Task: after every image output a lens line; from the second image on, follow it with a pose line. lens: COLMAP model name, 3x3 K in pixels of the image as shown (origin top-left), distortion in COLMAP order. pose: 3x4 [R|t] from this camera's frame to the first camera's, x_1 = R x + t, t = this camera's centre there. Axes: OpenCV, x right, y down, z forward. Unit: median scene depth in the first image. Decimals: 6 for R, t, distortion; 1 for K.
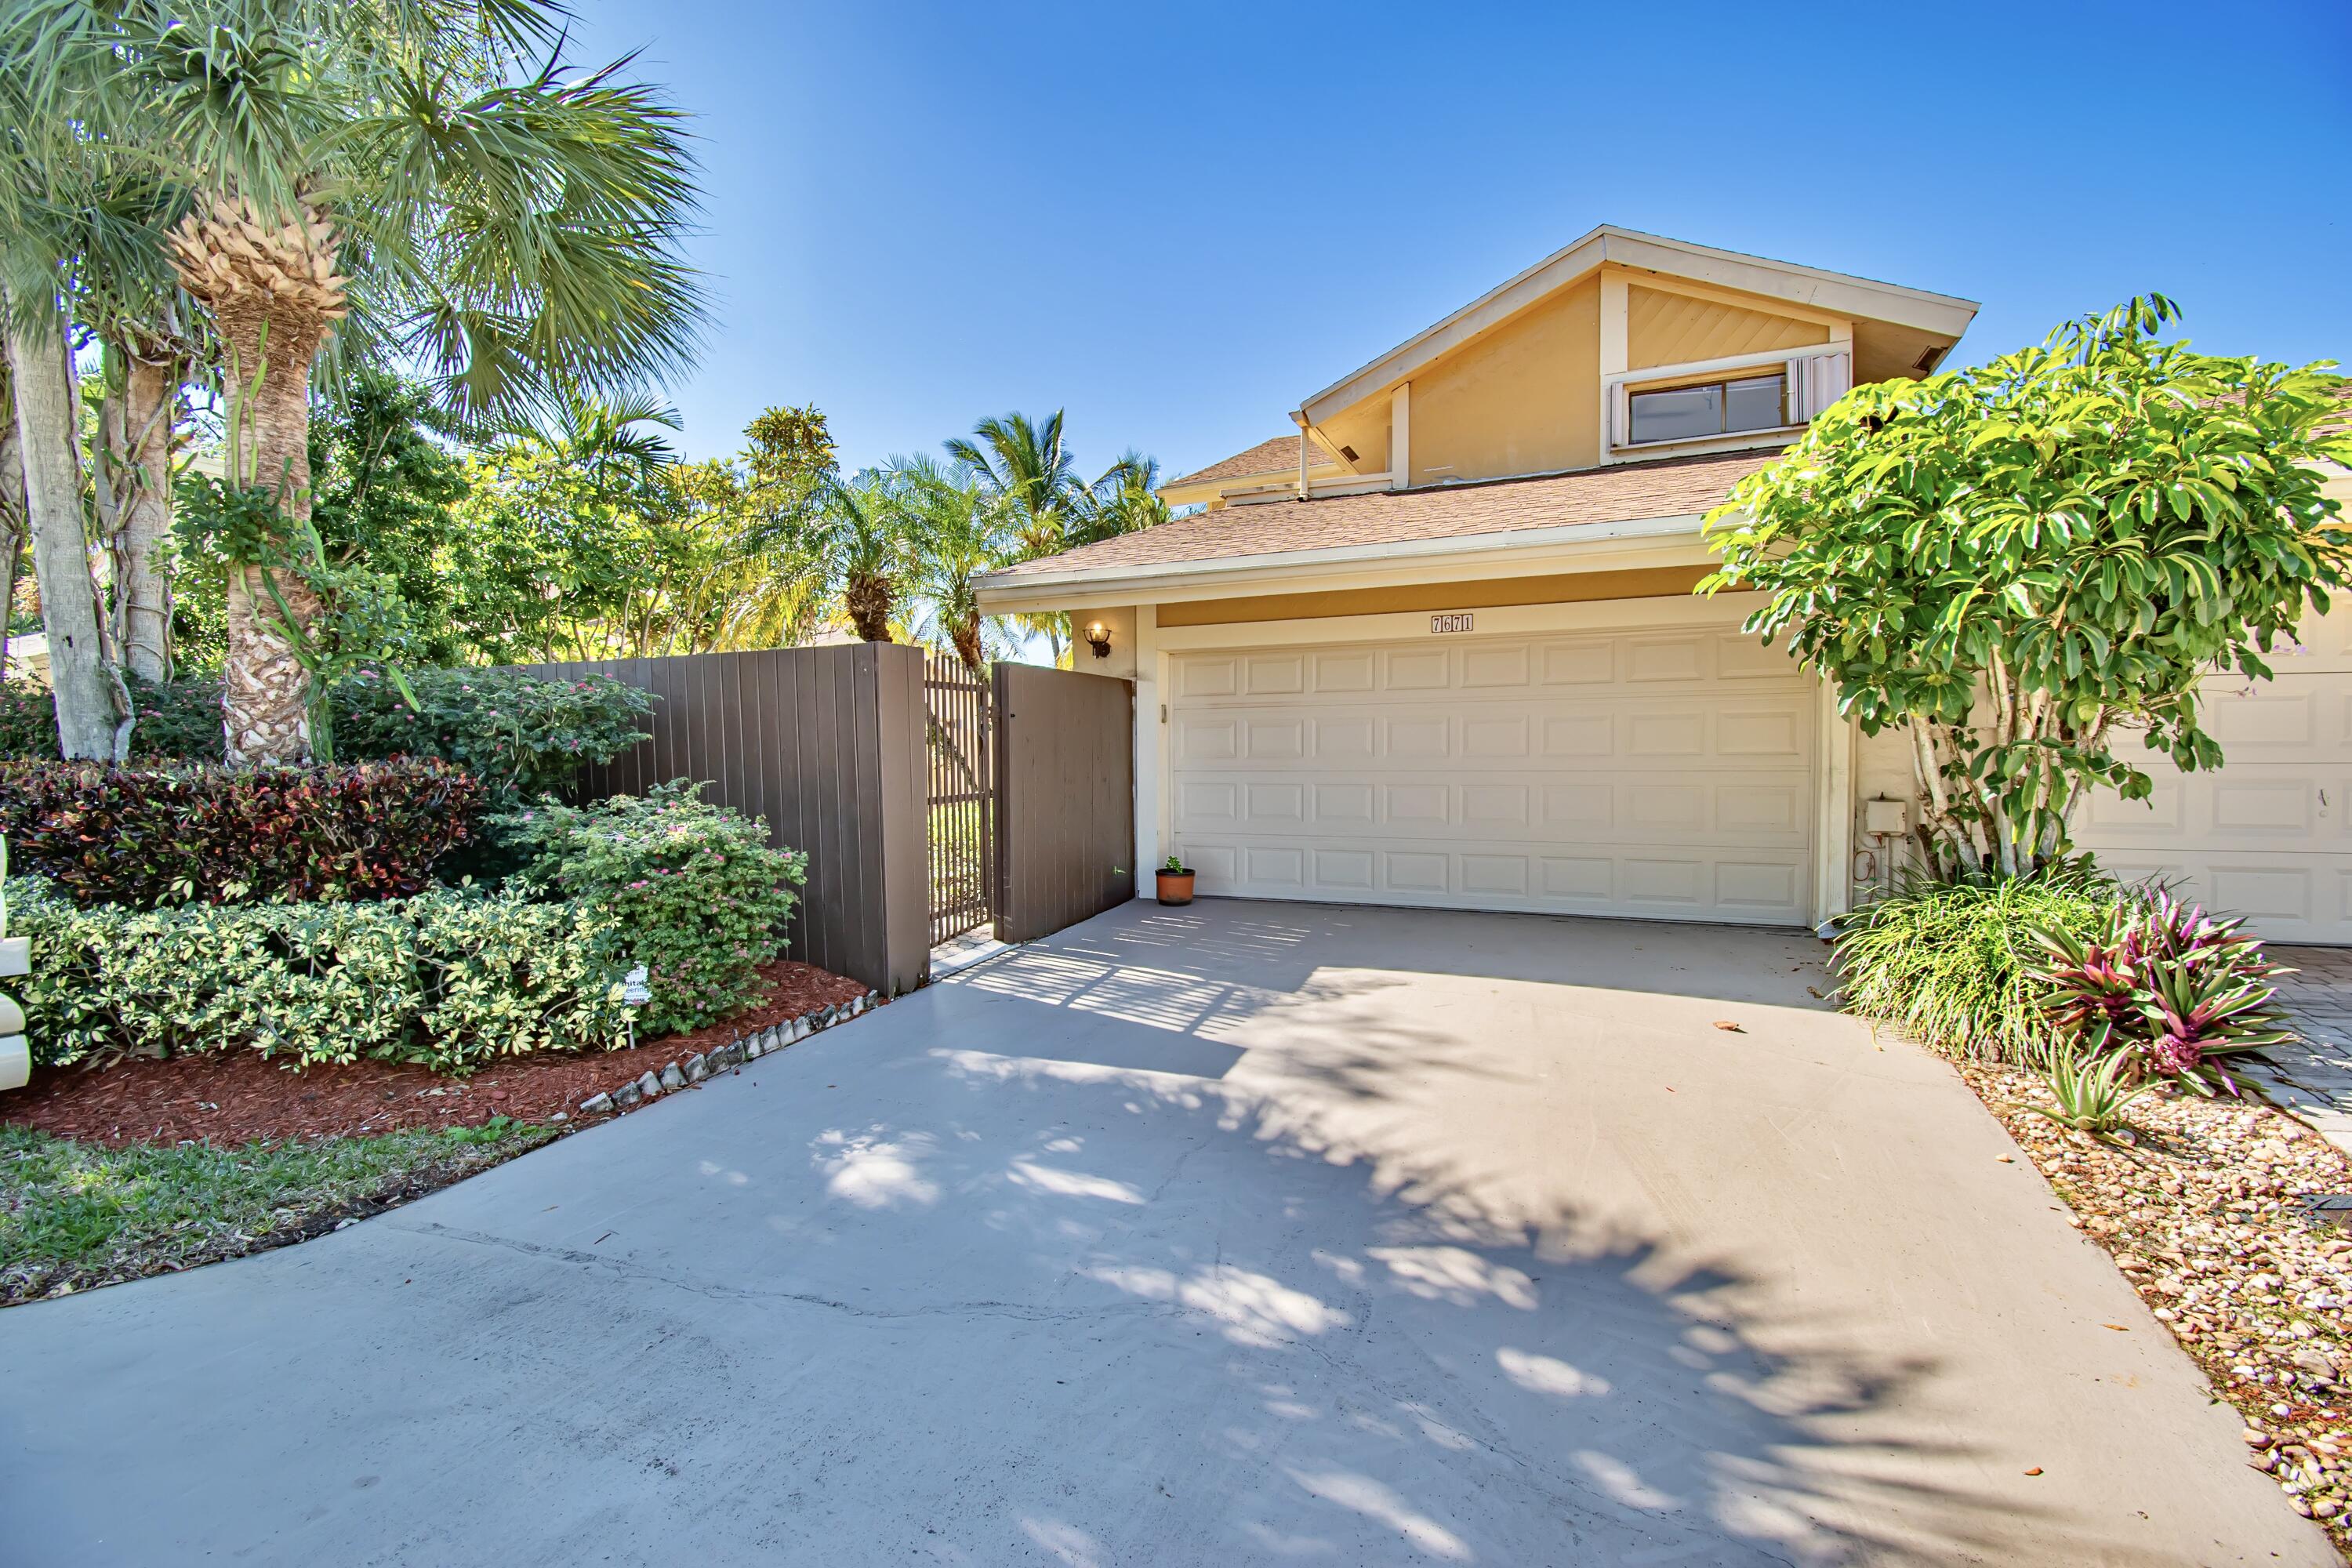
lens RADIAL K [[1057.8, 0, 1189.2], [0, 1057.8, 793.5], [0, 0, 1]] dist [0.013780, -0.023309]
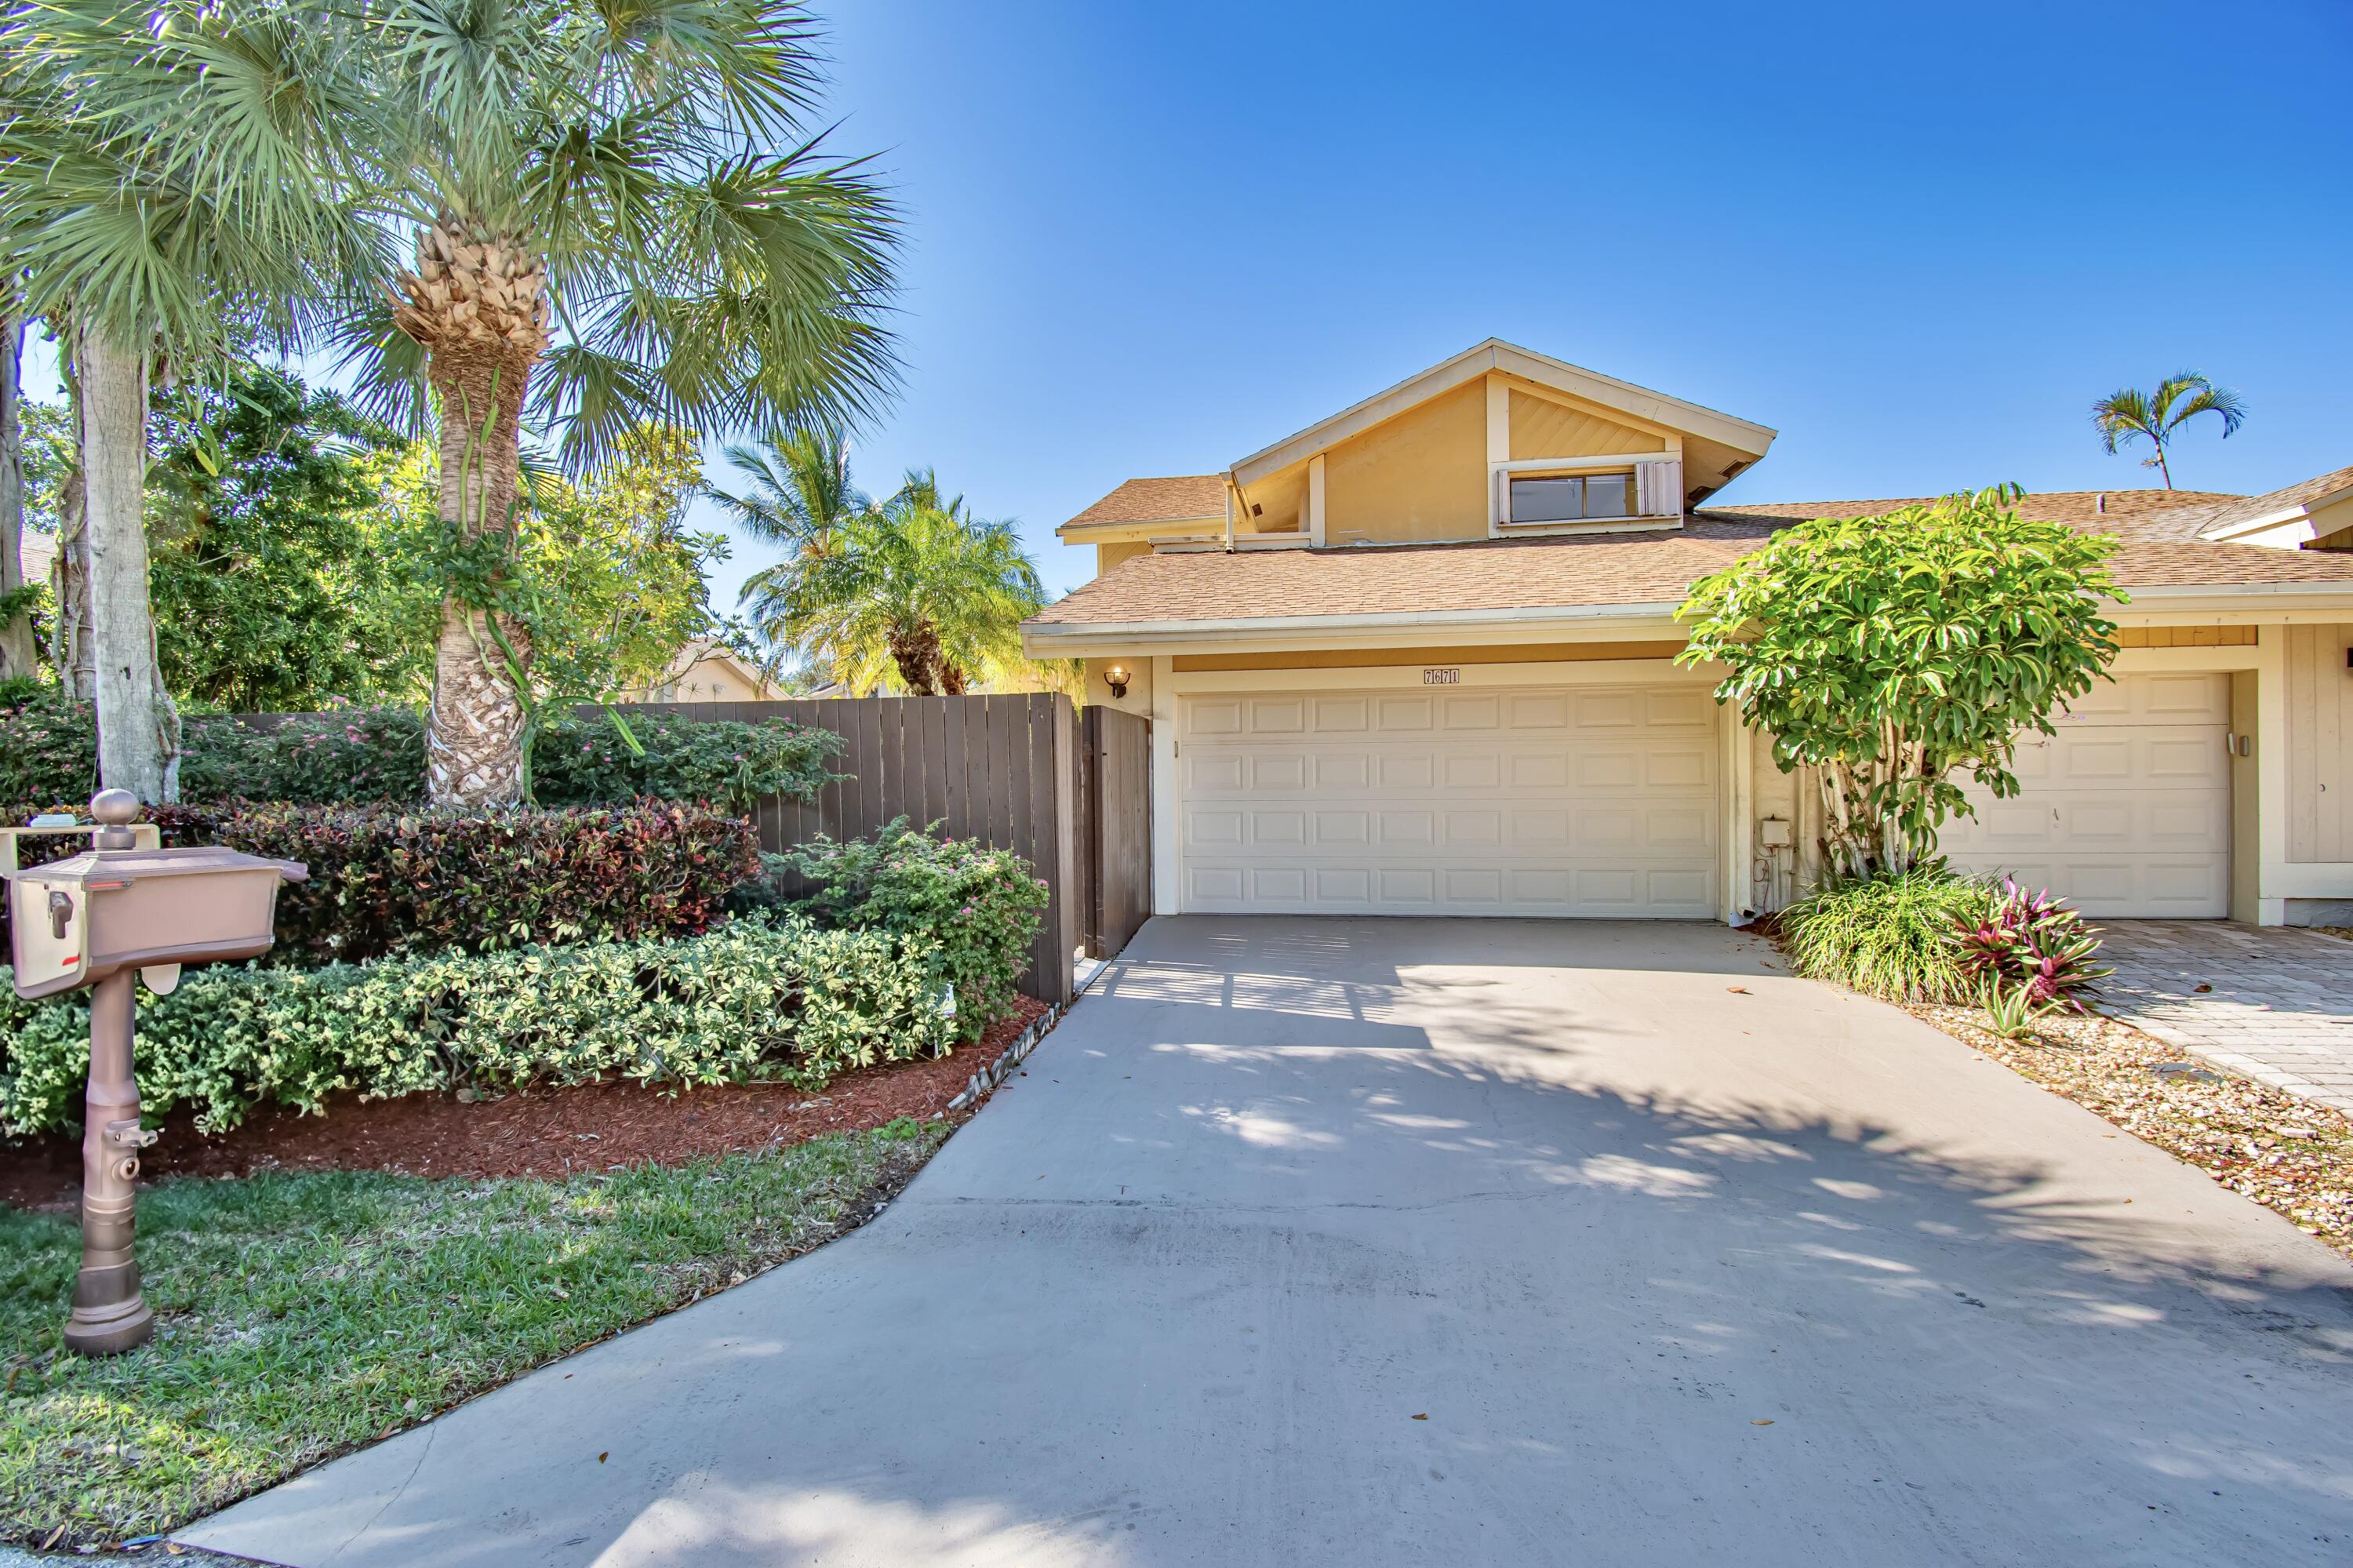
lens RADIAL K [[1035.4, 0, 1258.9], [0, 1035.4, 796.2], [0, 0, 1]] dist [0.016632, -0.021441]
pose [[0.968337, -0.007803, 0.249523, -0.419775], [0.012871, 0.999743, -0.018683, -0.010857], [-0.249313, 0.021303, 0.968189, -0.137876]]
